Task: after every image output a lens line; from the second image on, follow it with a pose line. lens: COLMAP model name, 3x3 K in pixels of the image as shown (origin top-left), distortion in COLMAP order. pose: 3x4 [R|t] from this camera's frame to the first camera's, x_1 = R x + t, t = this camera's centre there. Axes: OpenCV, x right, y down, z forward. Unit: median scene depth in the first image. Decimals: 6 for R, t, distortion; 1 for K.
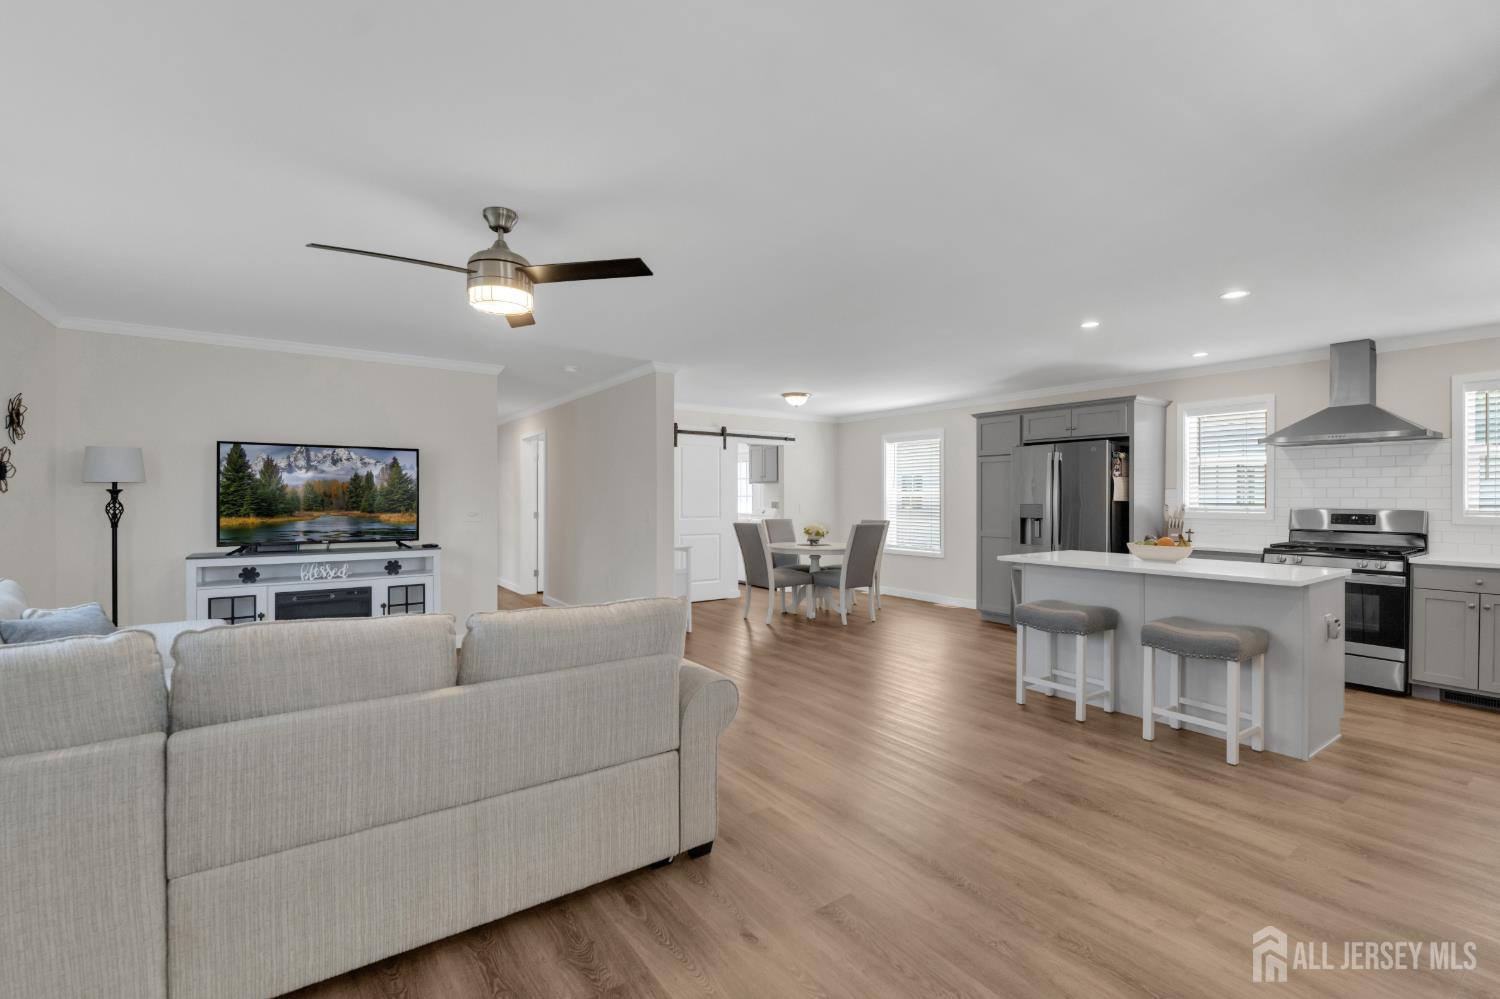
lens RADIAL K [[648.3, 0, 747.5], [0, 648.3, 500.8], [0, 0, 1]] dist [0.000452, 0.000019]
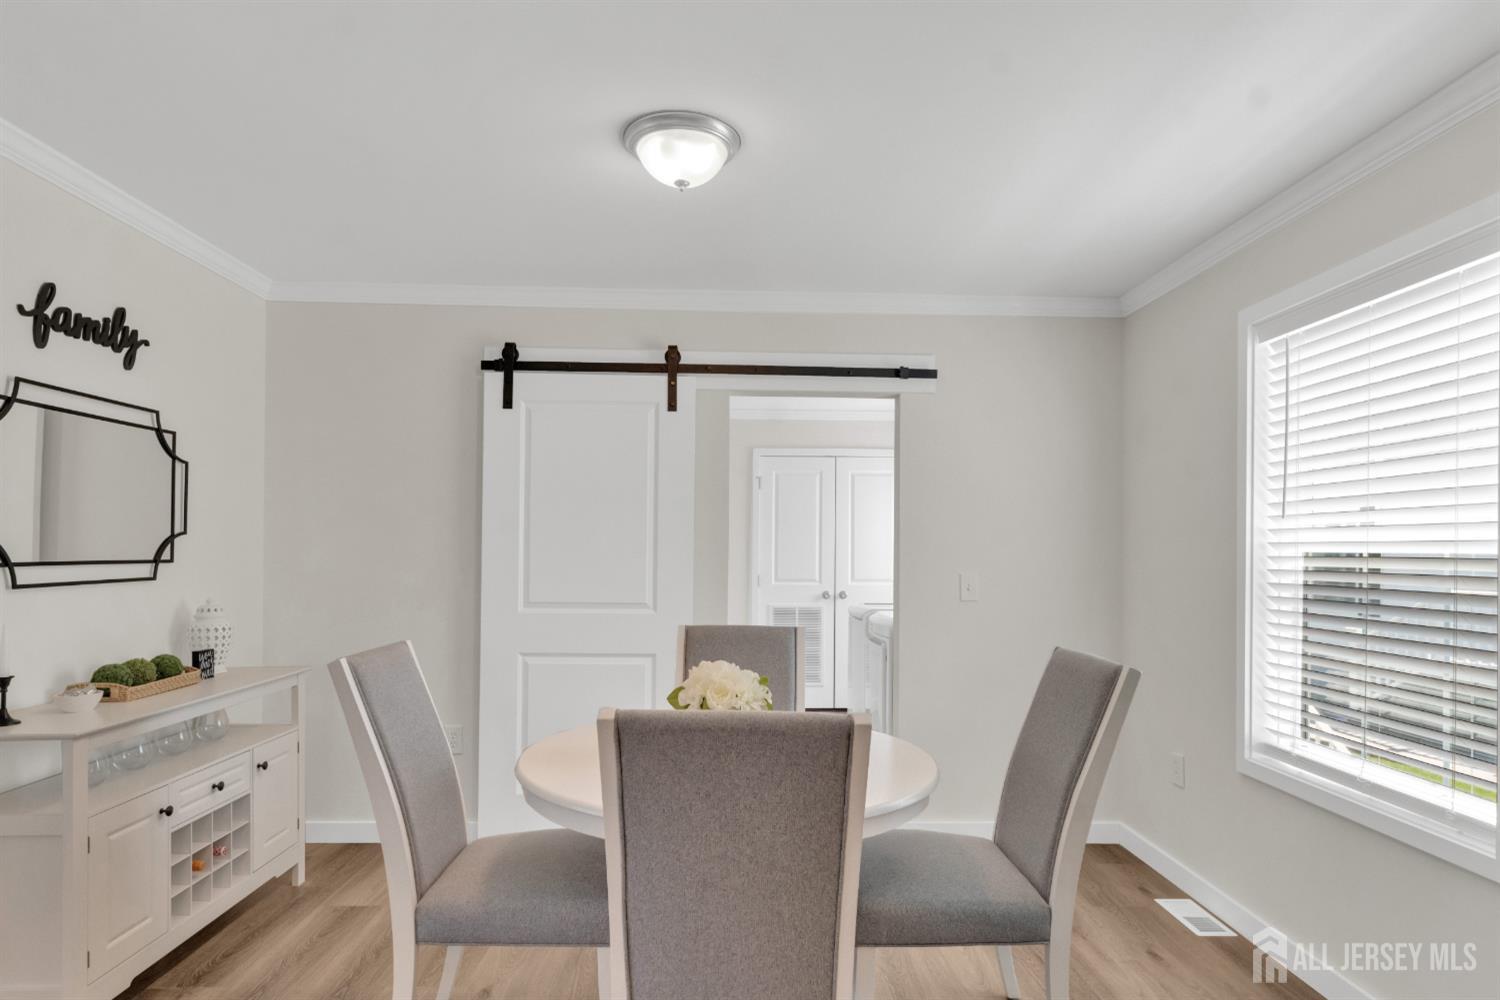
lens RADIAL K [[648.3, 0, 750.4], [0, 648.3, 498.8], [0, 0, 1]] dist [0.000452, 0.000019]
pose [[0.836057, 0.010762, -0.548538, 0.191683], [-0.012815, 0.999918, 0.000086, -0.032606], [0.548494, 0.006958, 0.836126, 0.732089]]
